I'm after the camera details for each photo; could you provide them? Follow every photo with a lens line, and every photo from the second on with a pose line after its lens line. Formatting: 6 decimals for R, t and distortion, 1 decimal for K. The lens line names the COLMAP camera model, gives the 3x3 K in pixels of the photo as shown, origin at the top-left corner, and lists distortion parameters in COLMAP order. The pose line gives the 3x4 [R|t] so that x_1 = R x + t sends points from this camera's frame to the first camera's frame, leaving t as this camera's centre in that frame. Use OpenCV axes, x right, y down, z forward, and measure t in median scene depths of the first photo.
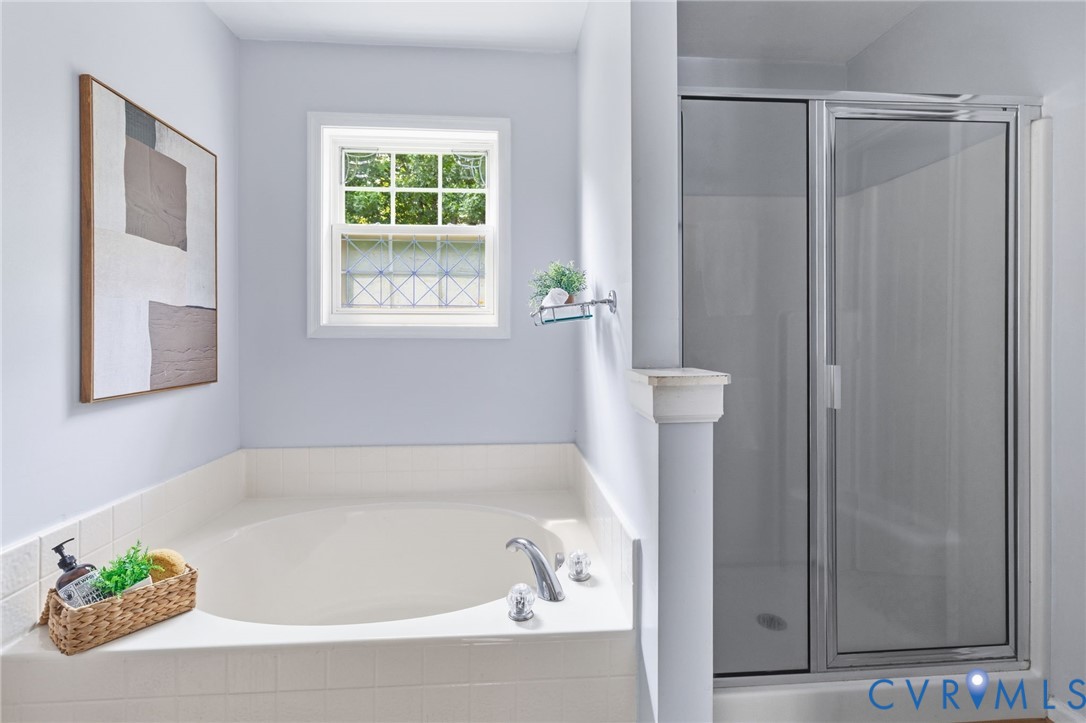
lens RADIAL K [[478.0, 0, 544.5], [0, 478.0, 340.2], [0, 0, 1]] dist [-0.000460, -0.000116]
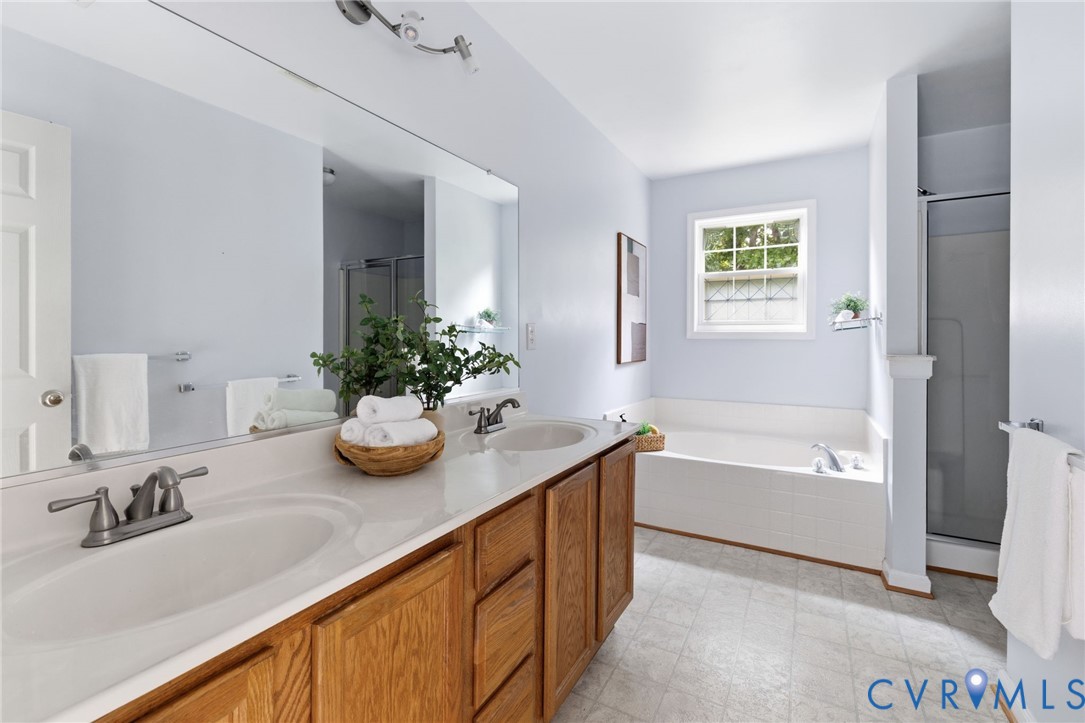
lens RADIAL K [[477.6, 0, 544.0], [0, 477.6, 340.3], [0, 0, 1]] dist [-0.000460, -0.000116]
pose [[0.830389, 0.004535, -0.557165, 0.070778], [-0.006903, 0.999974, -0.002147, 0.010184], [0.557141, 0.005629, 0.830399, -0.907128]]
